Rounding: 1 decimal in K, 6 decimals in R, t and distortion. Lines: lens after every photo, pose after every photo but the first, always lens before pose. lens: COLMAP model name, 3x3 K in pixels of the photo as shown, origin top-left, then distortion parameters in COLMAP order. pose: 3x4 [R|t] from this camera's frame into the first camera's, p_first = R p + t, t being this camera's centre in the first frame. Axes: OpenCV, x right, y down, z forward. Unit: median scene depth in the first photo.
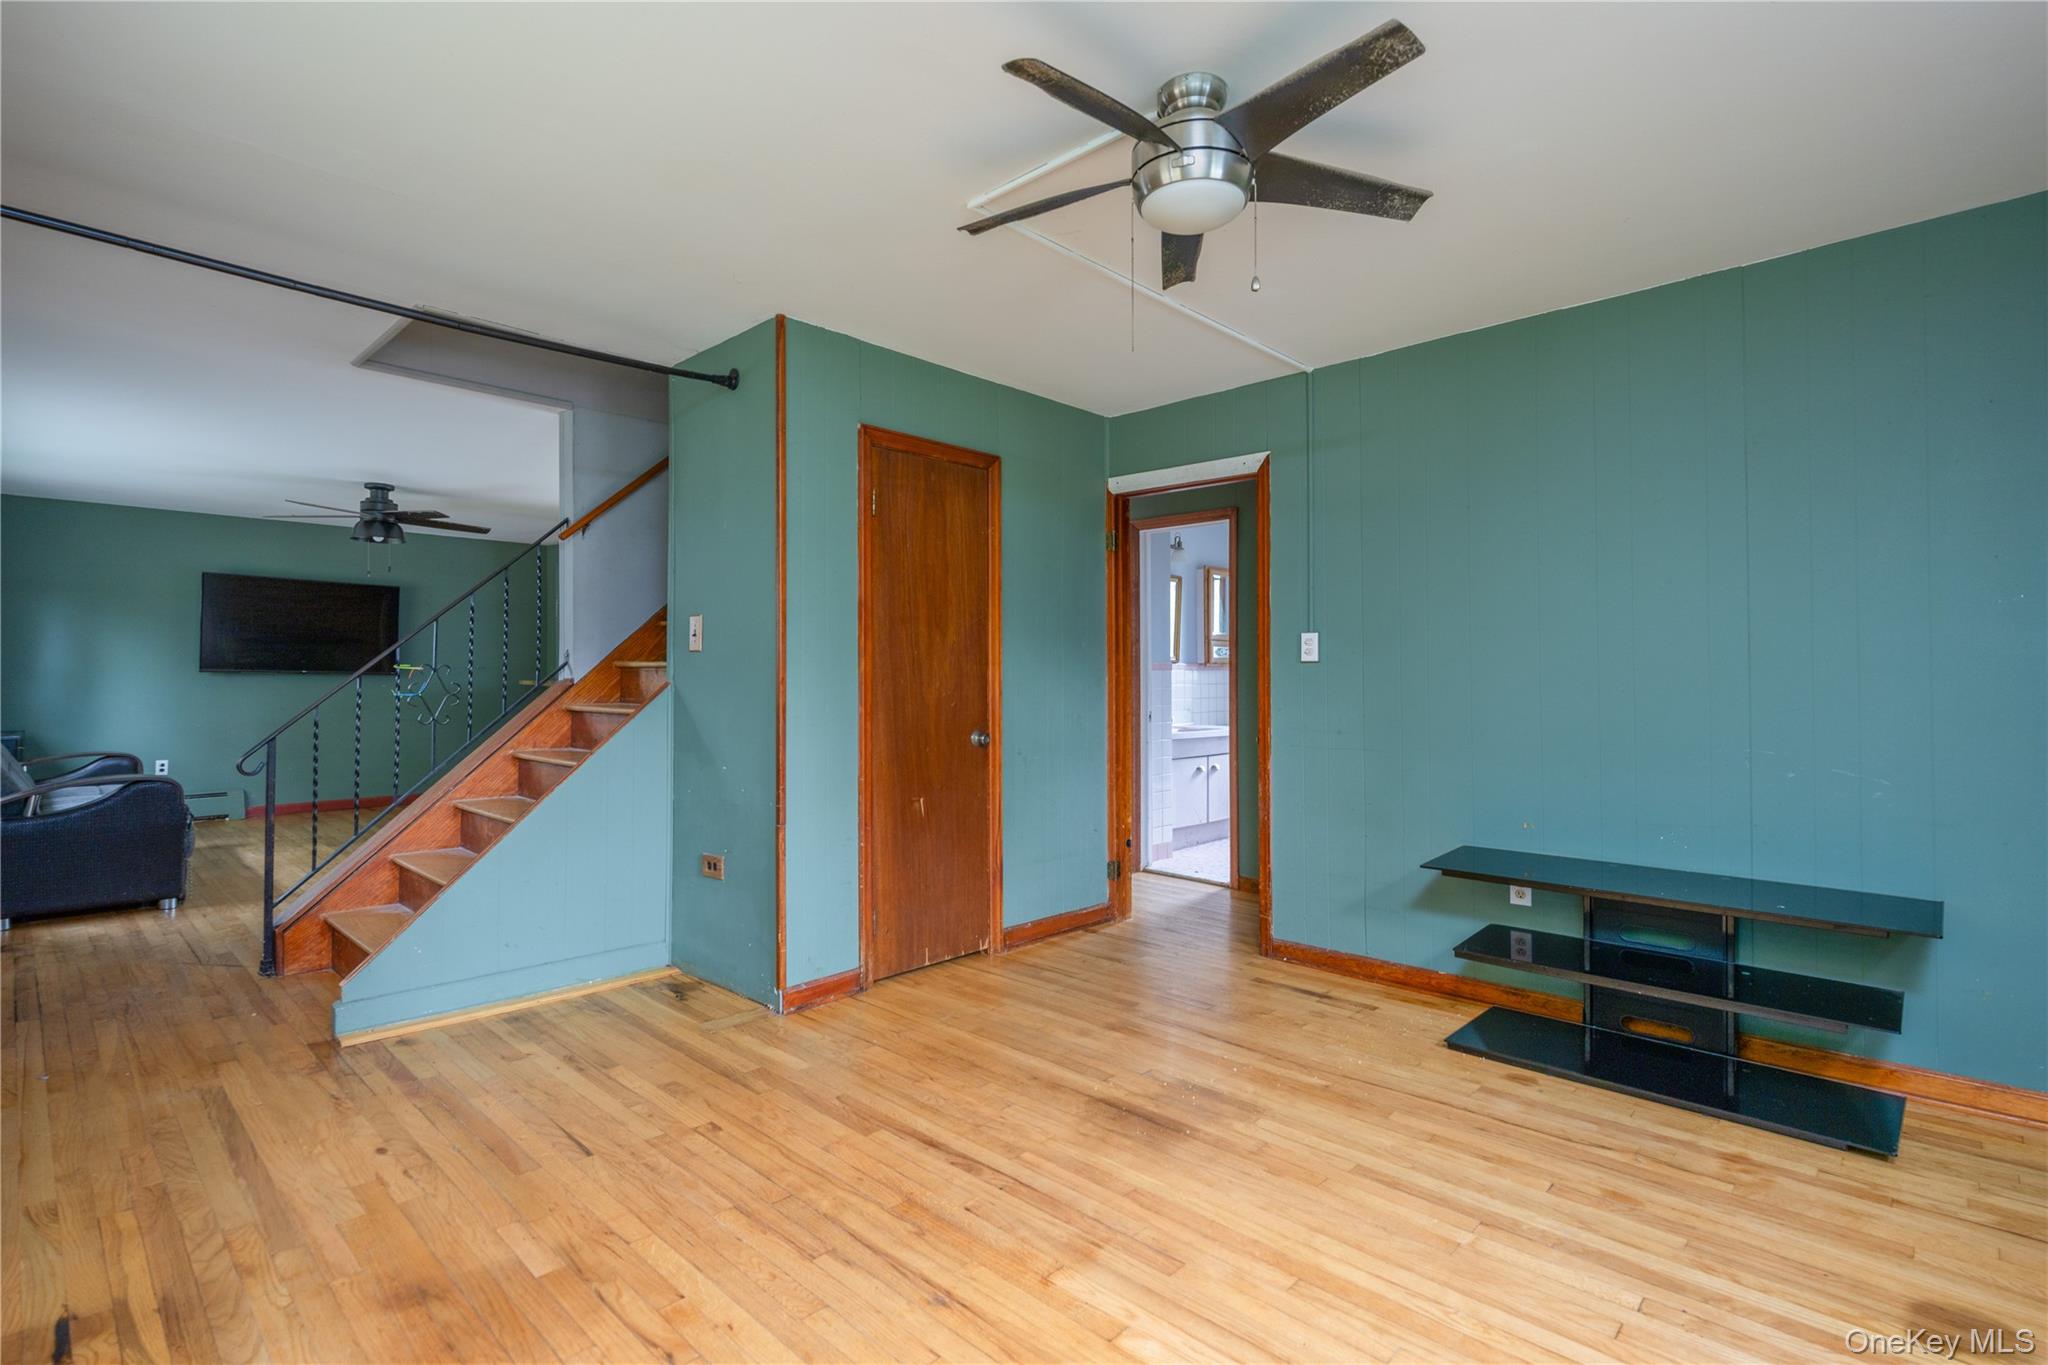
lens RADIAL K [[974.8, 0, 1027.7], [0, 974.8, 670.9], [0, 0, 1]] dist [0.000837, 0.000192]
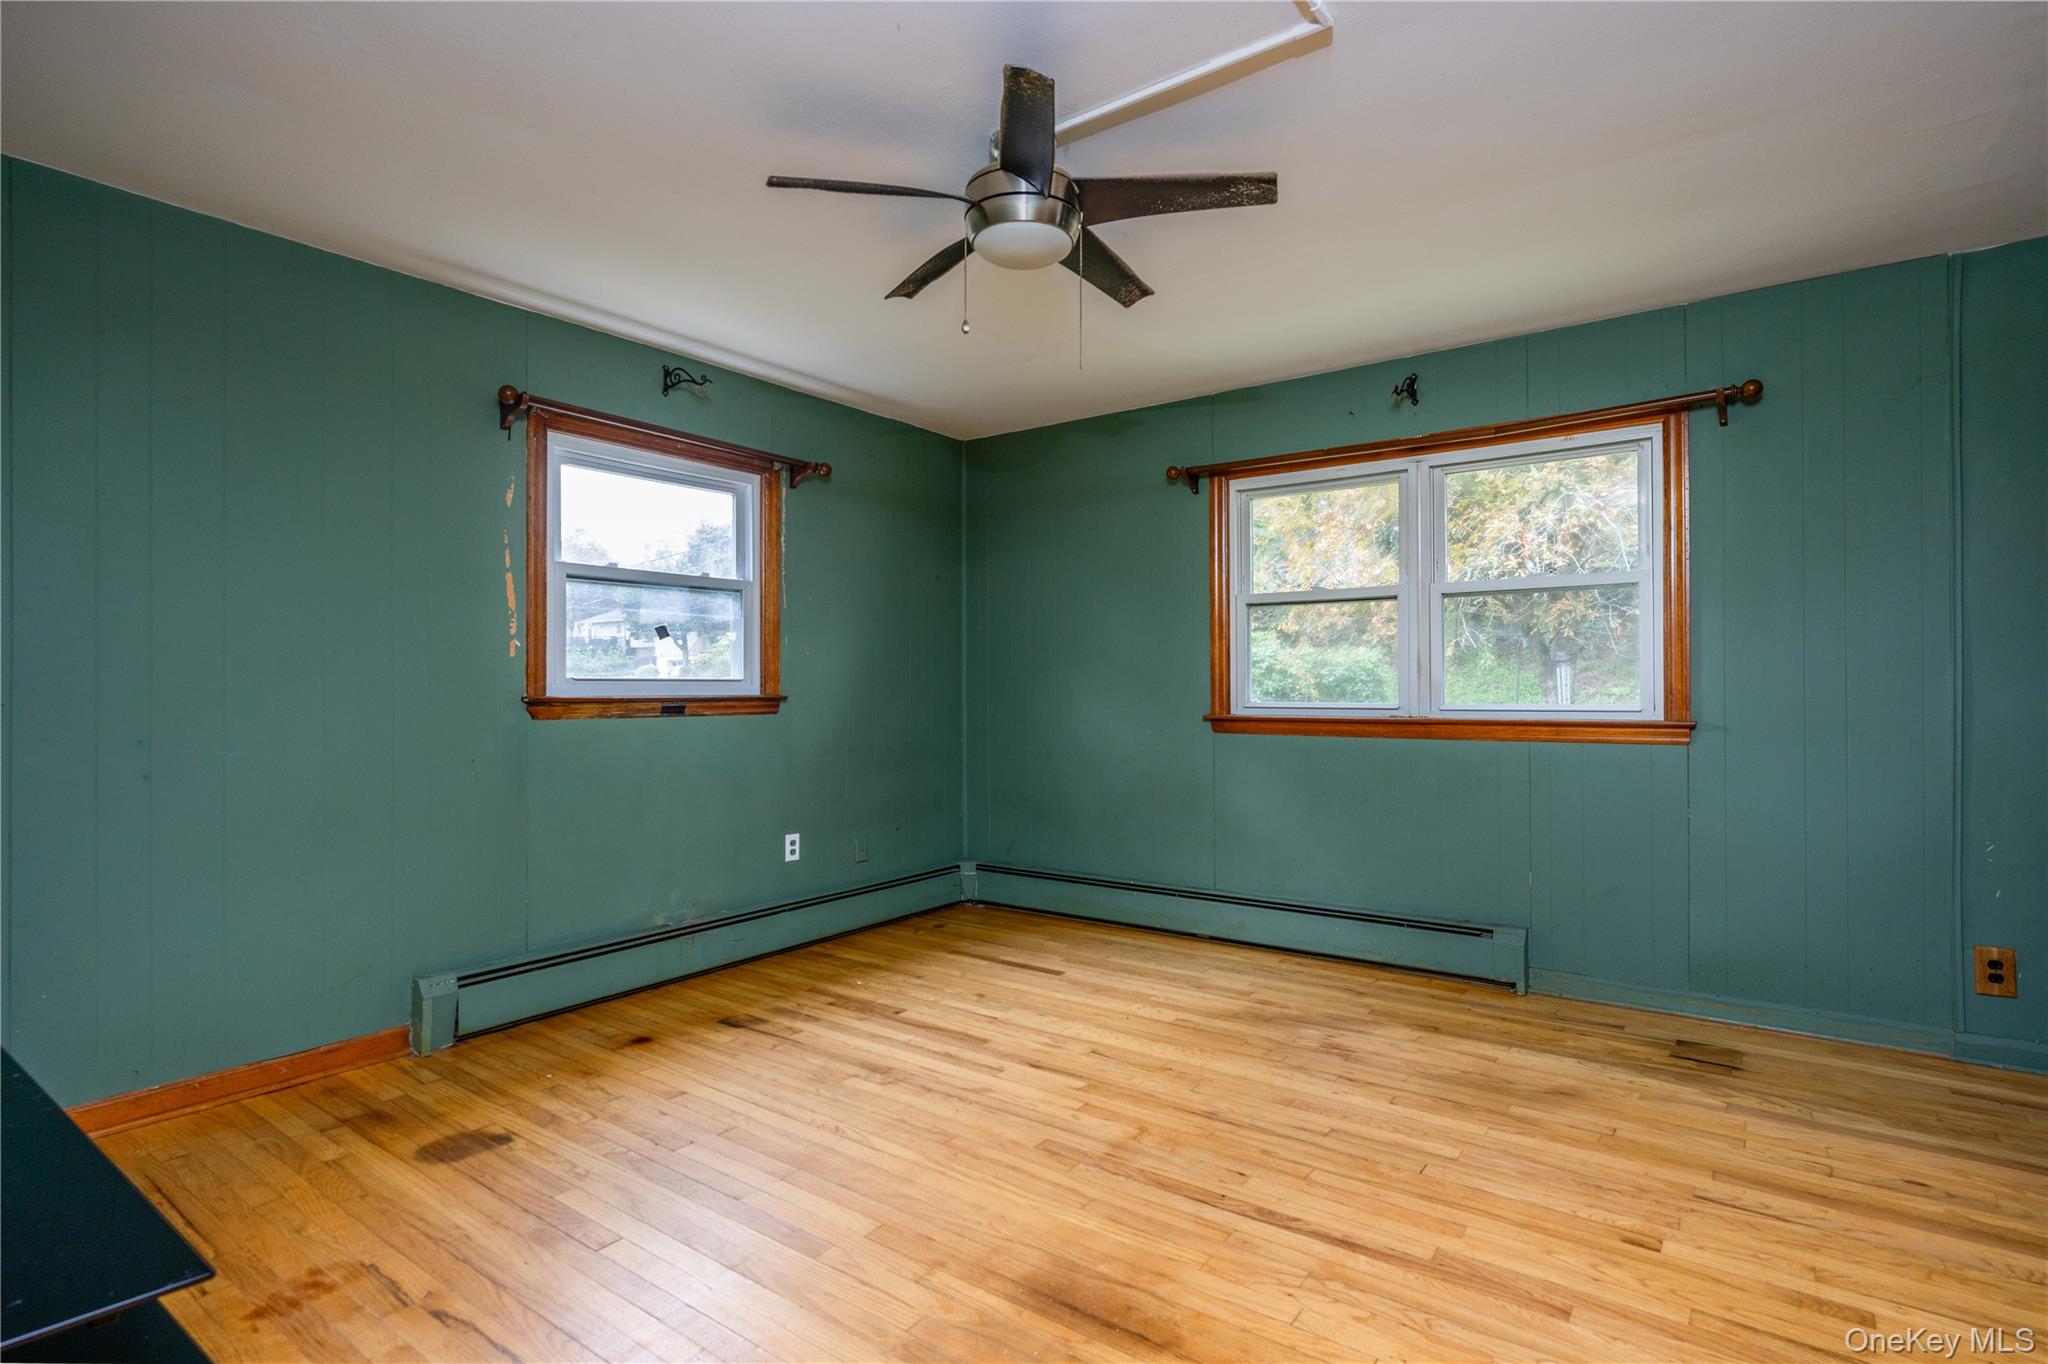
lens RADIAL K [[974.8, 0, 1029.9], [0, 974.8, 681.7], [0, 0, 1]] dist [0.000837, 0.000192]
pose [[-0.991514, -0.000726, -0.129994, 0.305833], [0.001041, 0.999908, -0.013530, 0.048009], [0.129992, -0.013550, -0.991422, 2.078318]]
